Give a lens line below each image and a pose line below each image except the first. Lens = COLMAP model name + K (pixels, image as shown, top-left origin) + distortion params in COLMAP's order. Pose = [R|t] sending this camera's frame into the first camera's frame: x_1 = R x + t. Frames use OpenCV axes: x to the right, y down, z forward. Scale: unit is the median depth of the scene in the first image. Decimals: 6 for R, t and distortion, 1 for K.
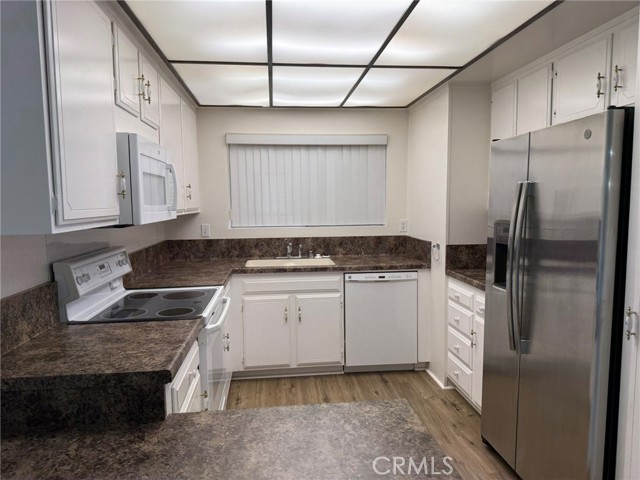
lens RADIAL K [[455.3, 0, 315.0], [0, 455.3, 245.0], [0, 0, 1]] dist [0.119131, -0.149421]
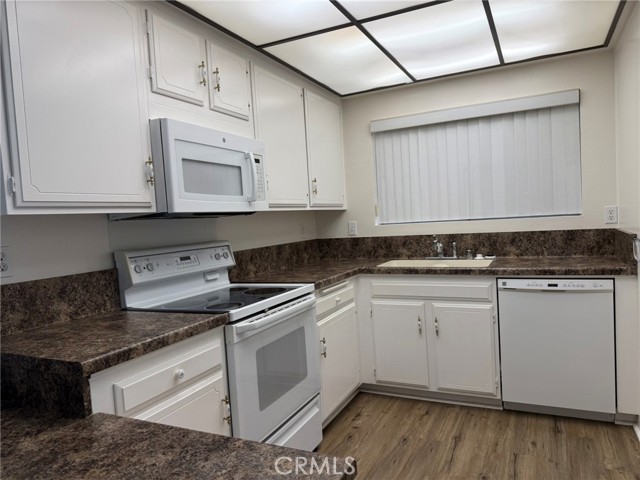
lens RADIAL K [[455.3, 0, 315.0], [0, 455.3, 245.0], [0, 0, 1]] dist [0.119131, -0.149421]
pose [[0.852602, -0.003963, -0.522545, 0.208067], [-0.005661, 0.999842, -0.016821, 0.021530], [0.522529, 0.017299, 0.852446, 0.181297]]
